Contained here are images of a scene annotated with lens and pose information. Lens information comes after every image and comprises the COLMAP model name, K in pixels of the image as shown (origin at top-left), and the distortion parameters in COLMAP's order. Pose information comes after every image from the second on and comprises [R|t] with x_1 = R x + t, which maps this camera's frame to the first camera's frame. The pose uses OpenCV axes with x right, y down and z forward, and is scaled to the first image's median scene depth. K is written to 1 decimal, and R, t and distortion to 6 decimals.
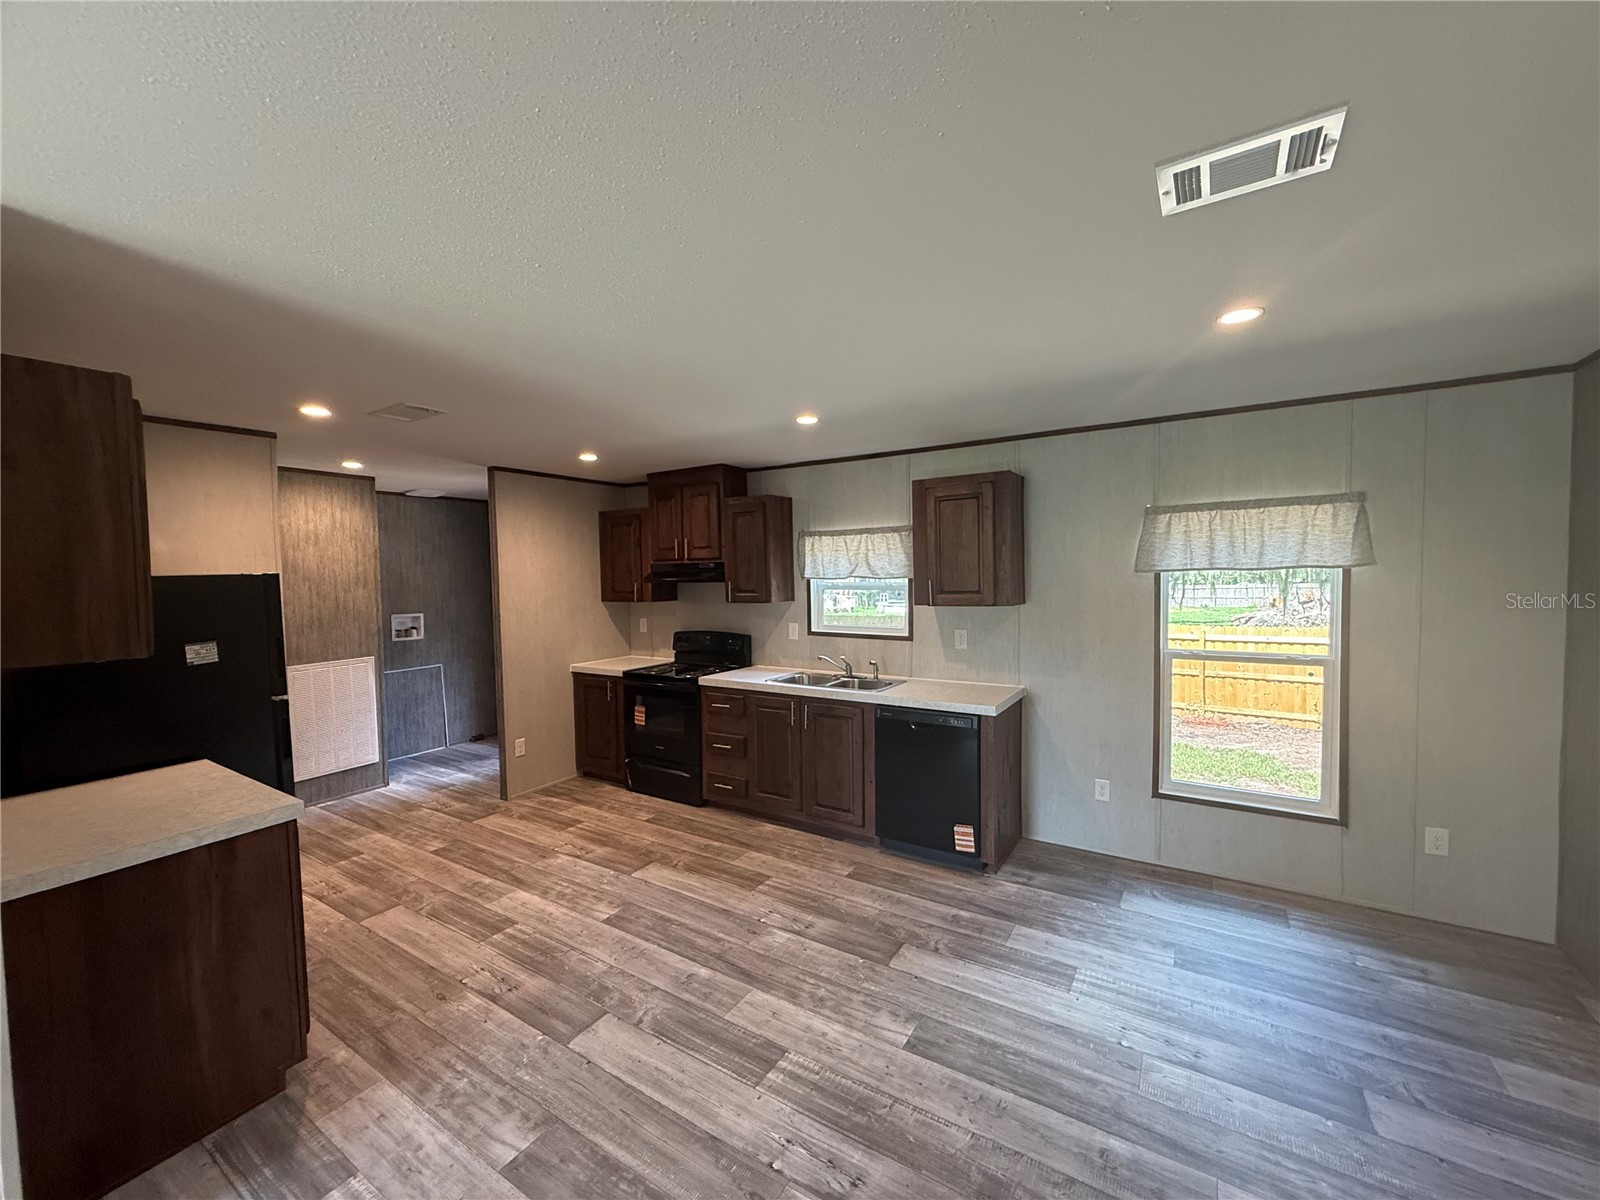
lens RADIAL K [[638.9, 0, 798.1], [0, 638.9, 603.1], [0, 0, 1]] dist [0.001938, 0.000177]
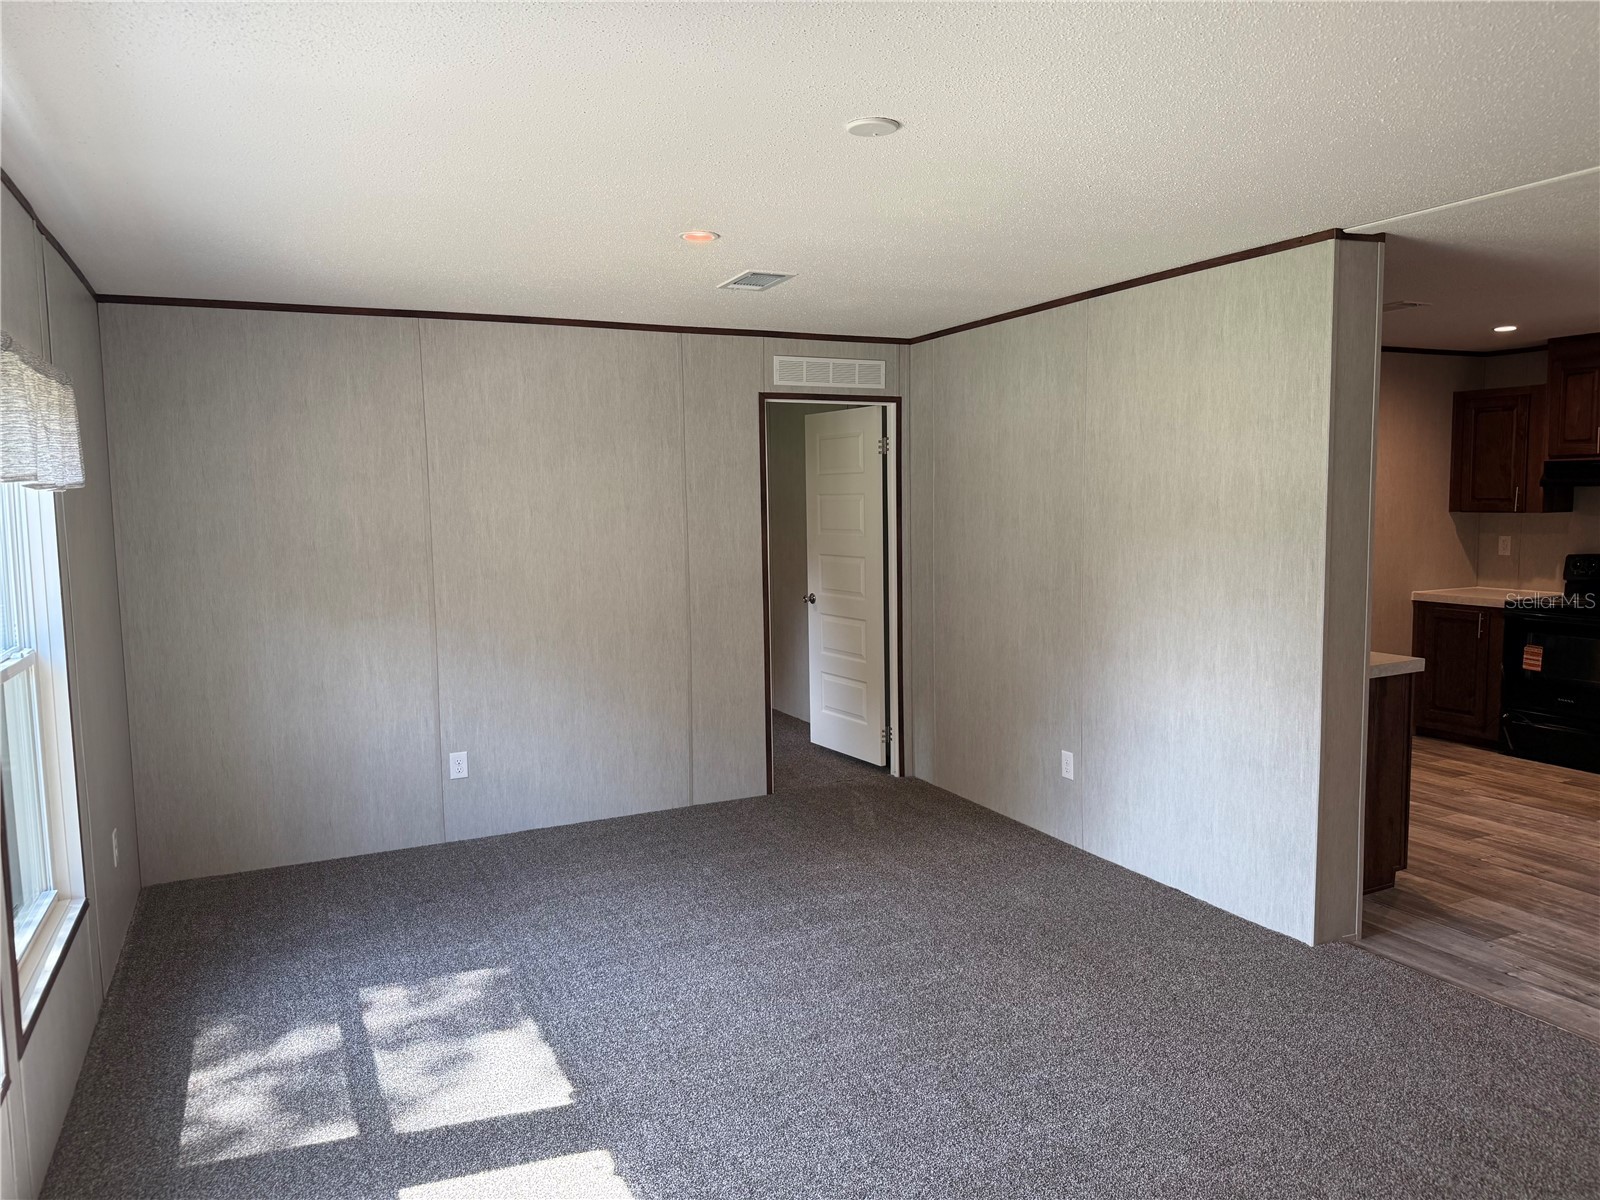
lens RADIAL K [[1138.4, 0, 800.0], [0, 1138.4, 600.0], [0, 0, 1]] dist [0.018688, -0.023797]
pose [[0.847642, 0.054451, -0.527768, -0.341567], [-0.022438, 0.997509, 0.066879, 0.041386], [0.530095, -0.044847, 0.846752, -0.794242]]
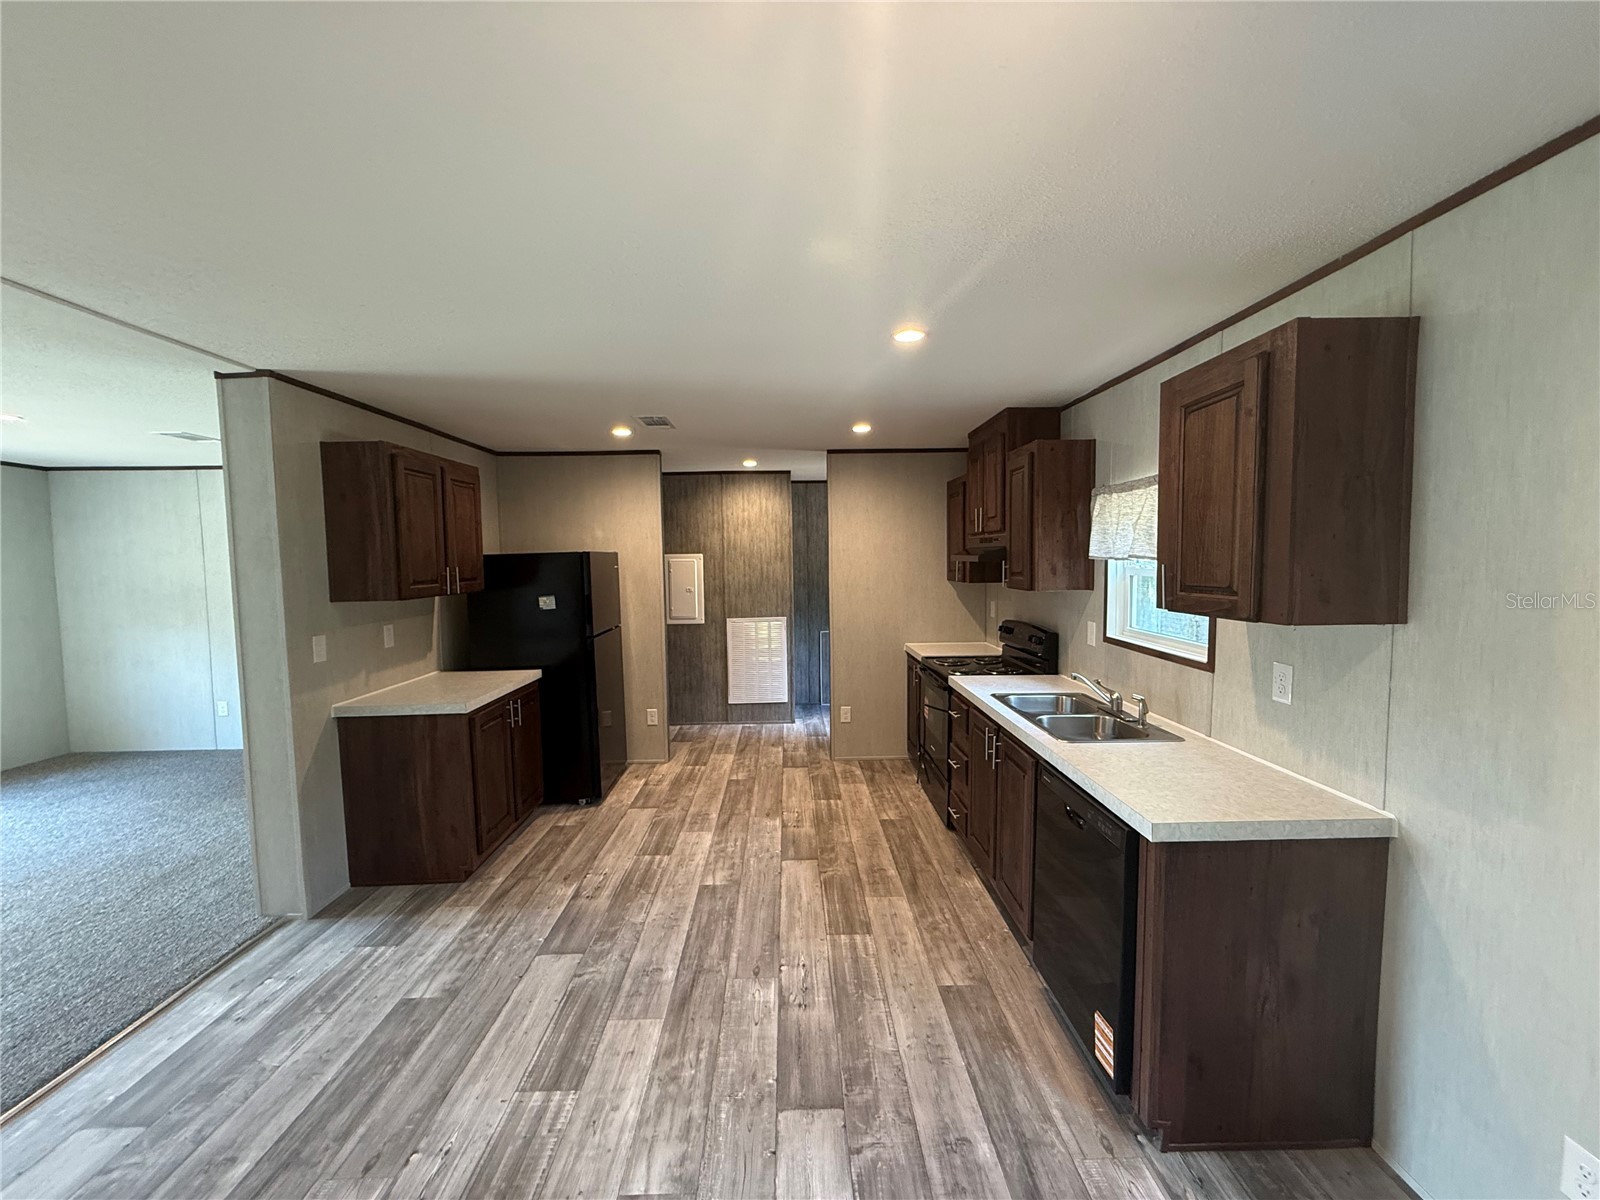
lens RADIAL K [[638.9, 0, 798.1], [0, 638.9, 603.1], [0, 0, 1]] dist [0.001938, 0.000177]
pose [[0.553345, 0.068980, -0.830091, 0.485799], [-0.033274, 0.997600, 0.060719, -0.025118], [0.832287, -0.005978, 0.554312, 0.437201]]
